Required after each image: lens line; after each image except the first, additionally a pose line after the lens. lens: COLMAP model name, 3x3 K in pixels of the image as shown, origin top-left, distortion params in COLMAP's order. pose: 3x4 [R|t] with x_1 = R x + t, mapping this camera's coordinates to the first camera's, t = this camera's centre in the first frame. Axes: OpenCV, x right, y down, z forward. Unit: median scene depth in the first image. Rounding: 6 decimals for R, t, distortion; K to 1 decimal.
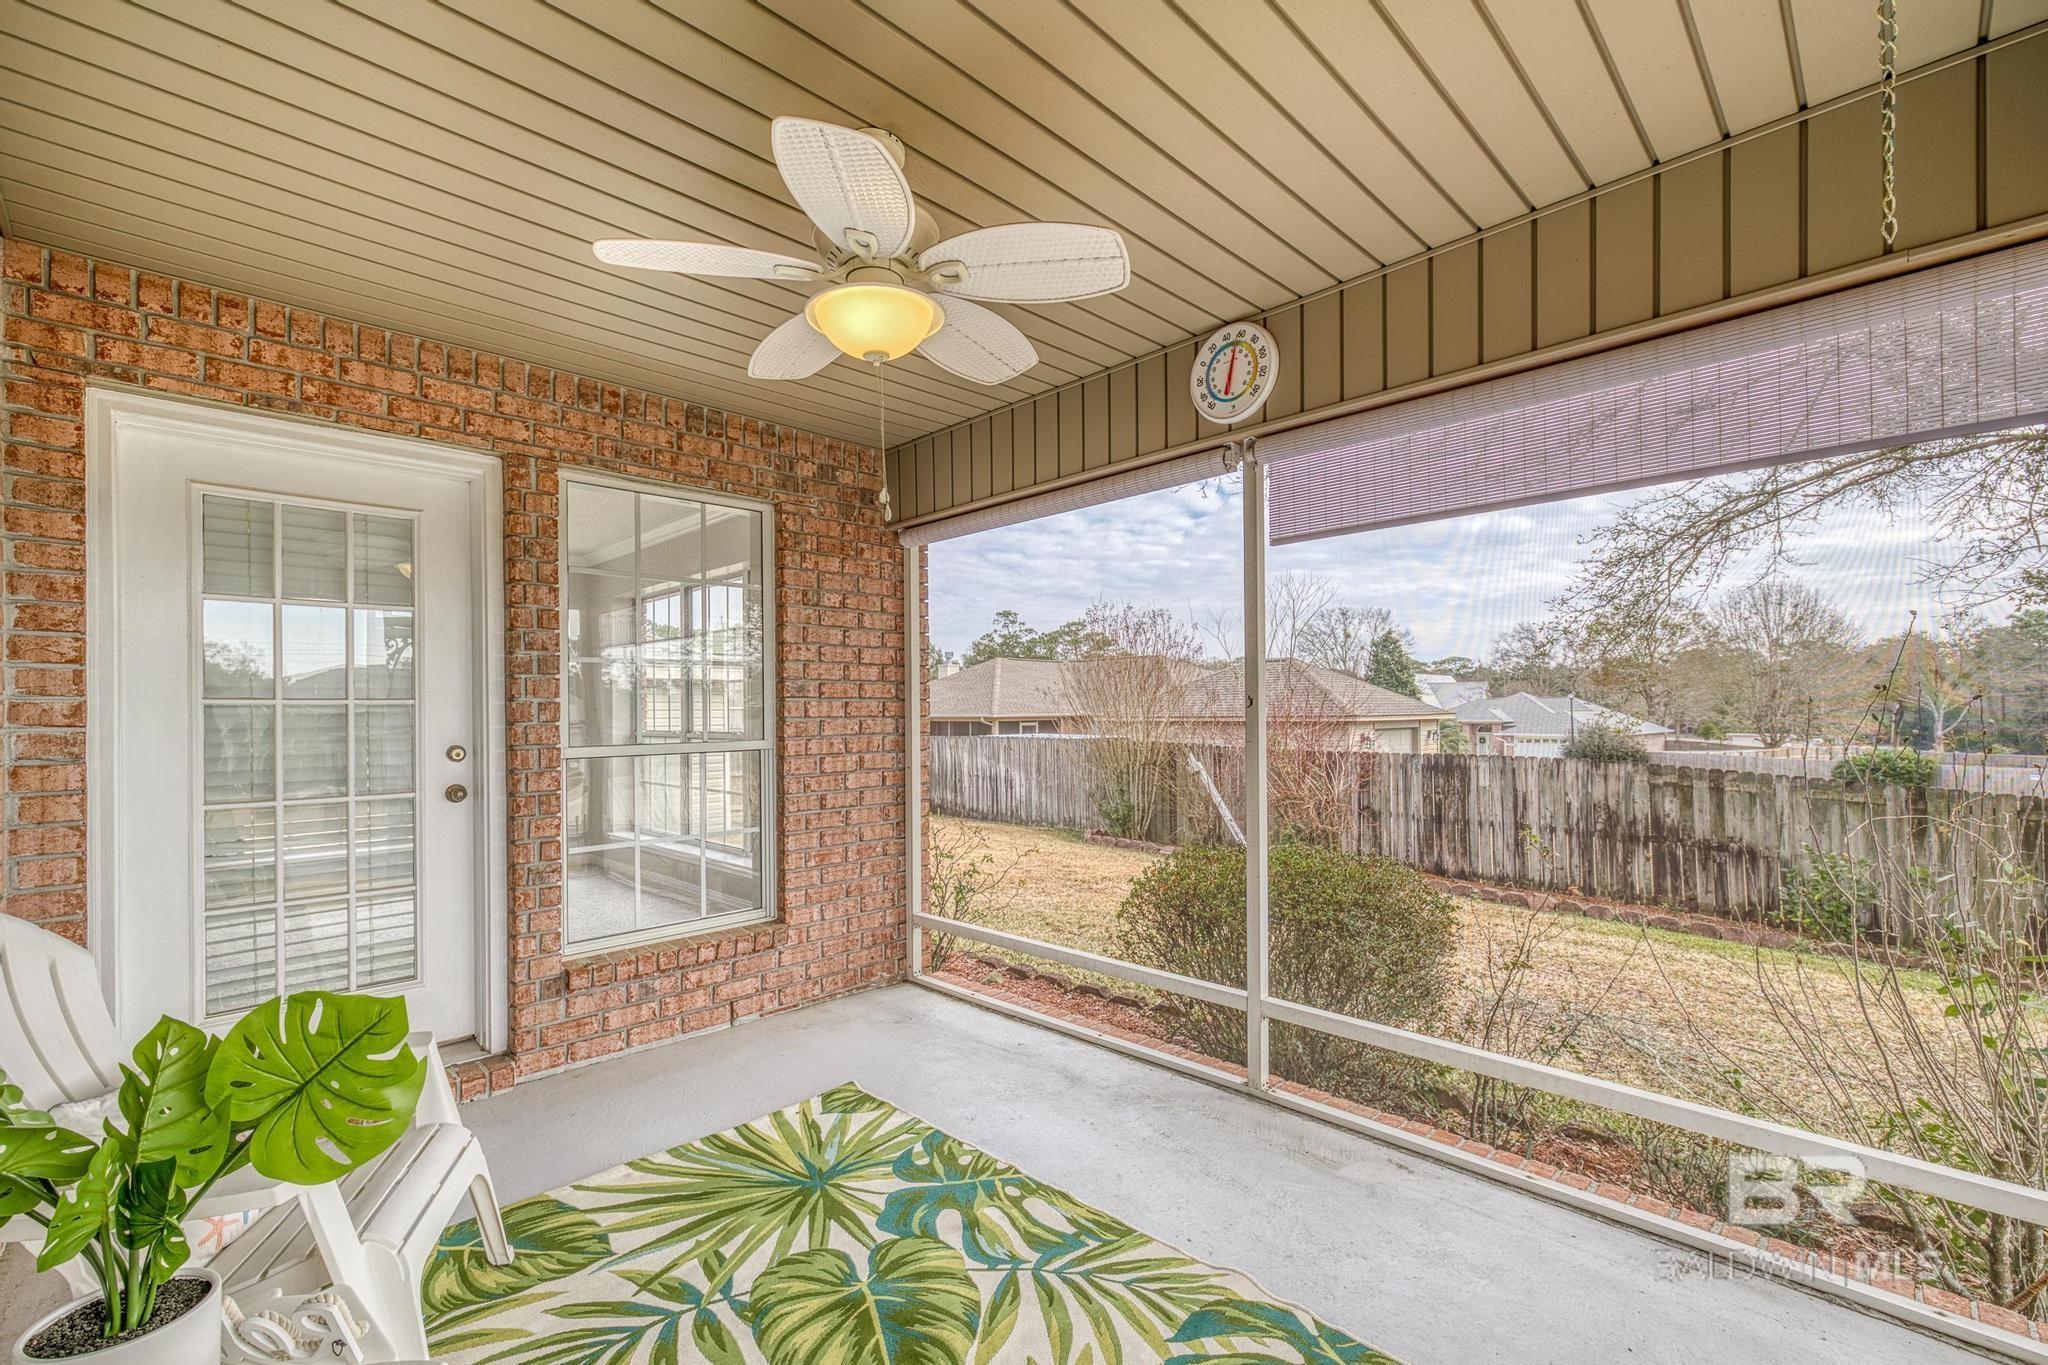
lens RADIAL K [[866.5, 0, 1026.5], [0, 866.5, 698.3], [0, 0, 1]] dist [0.003271, -0.000223]
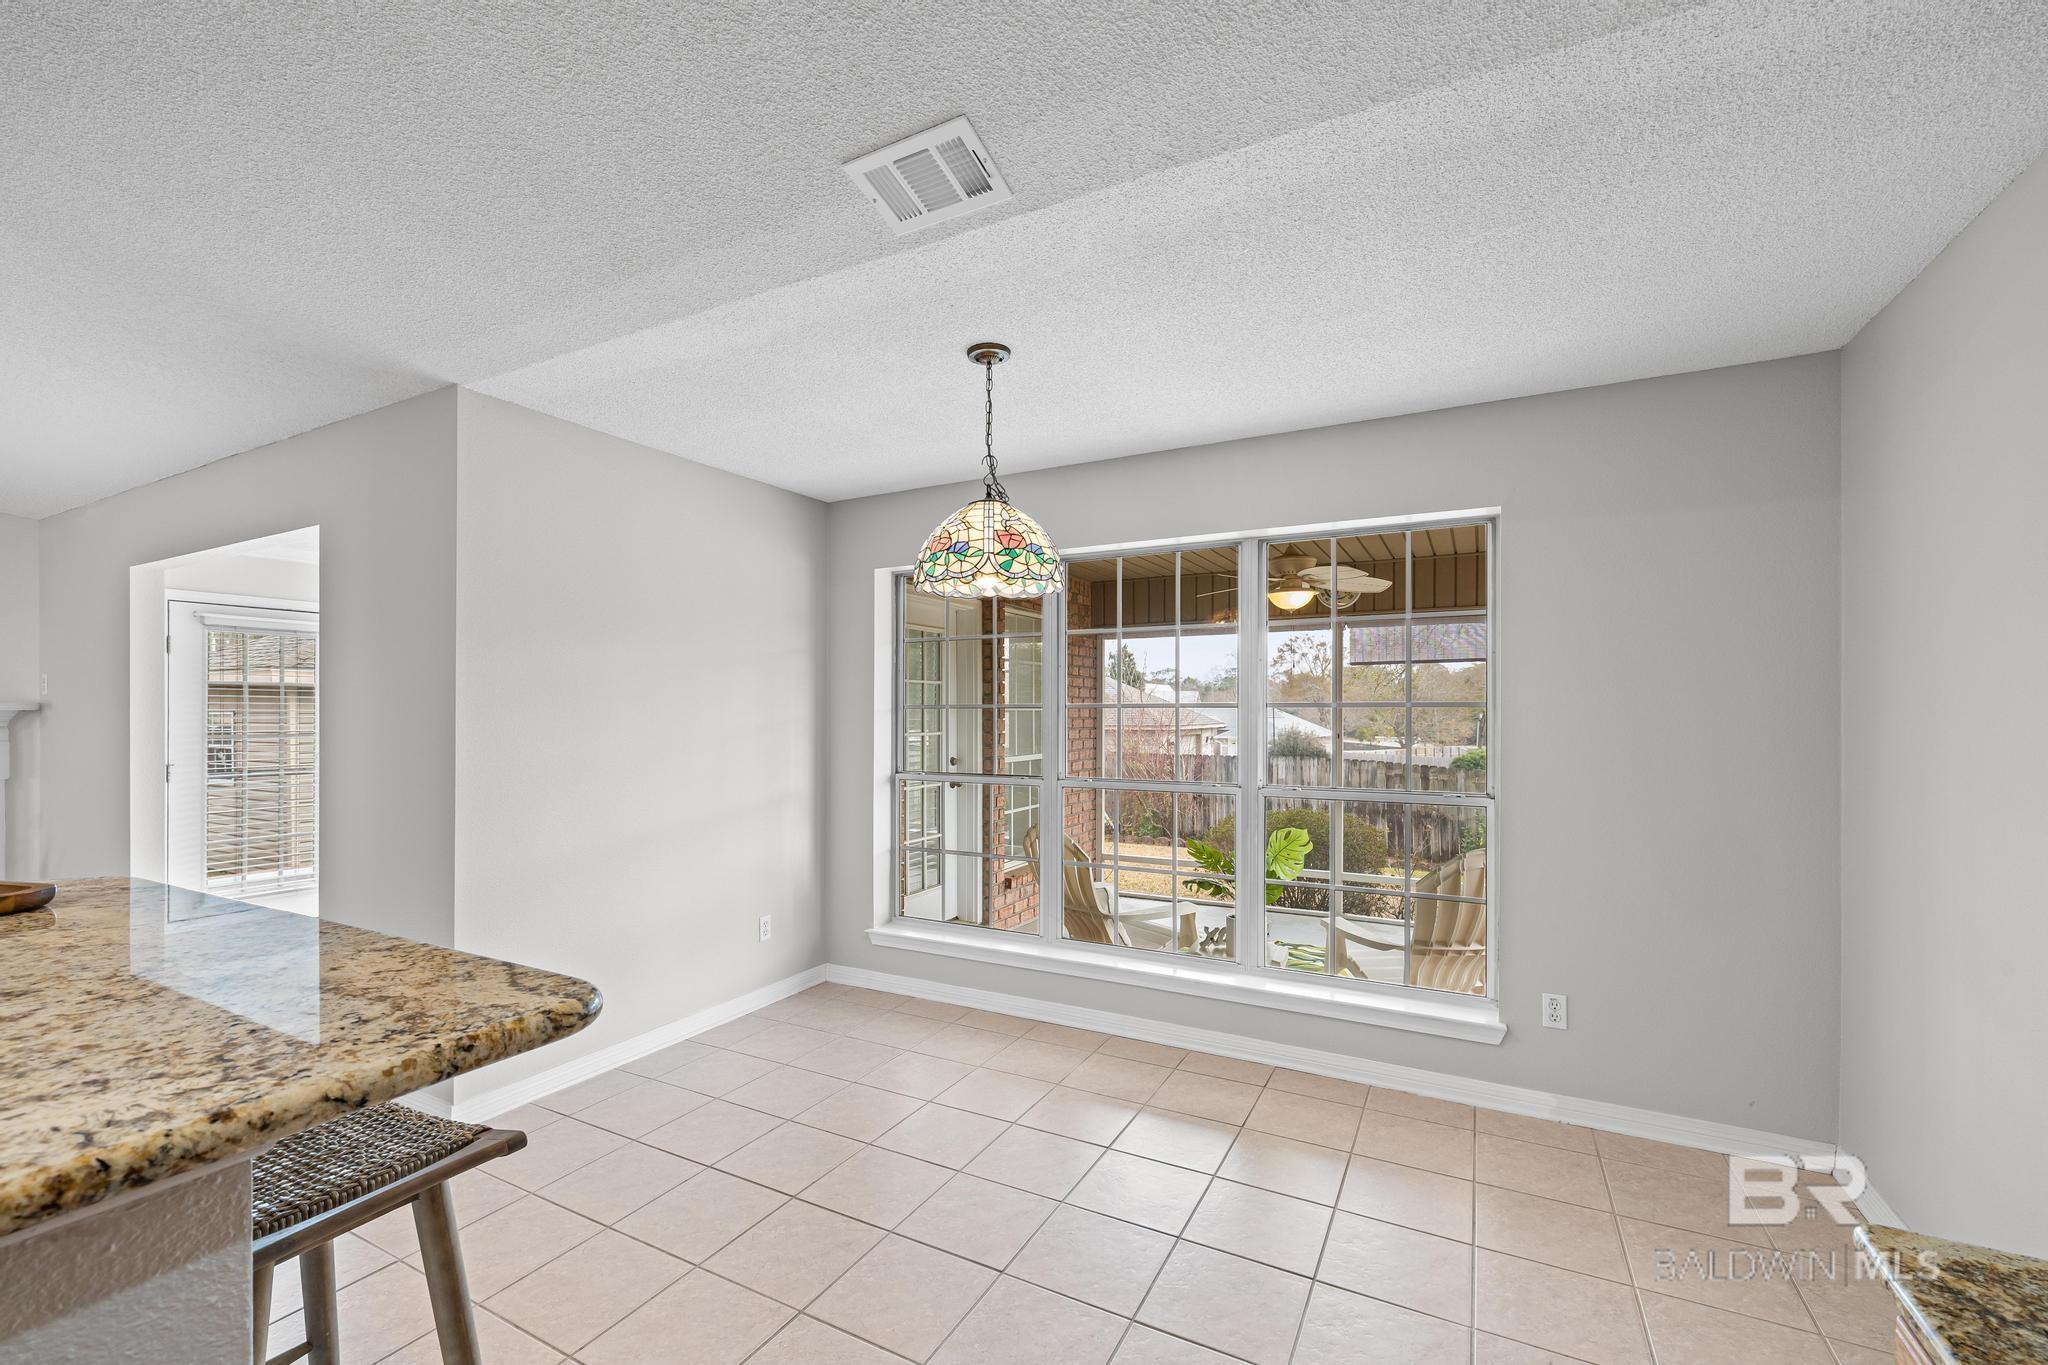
lens RADIAL K [[866.5, 0, 1012.6], [0, 866.5, 702.3], [0, 0, 1]] dist [0.003271, -0.000223]
pose [[0.955593, 0.013997, 0.294358, -0.225425], [-0.015329, 0.999880, 0.002216, -0.013848], [-0.294291, -0.006629, 0.955693, -0.160774]]
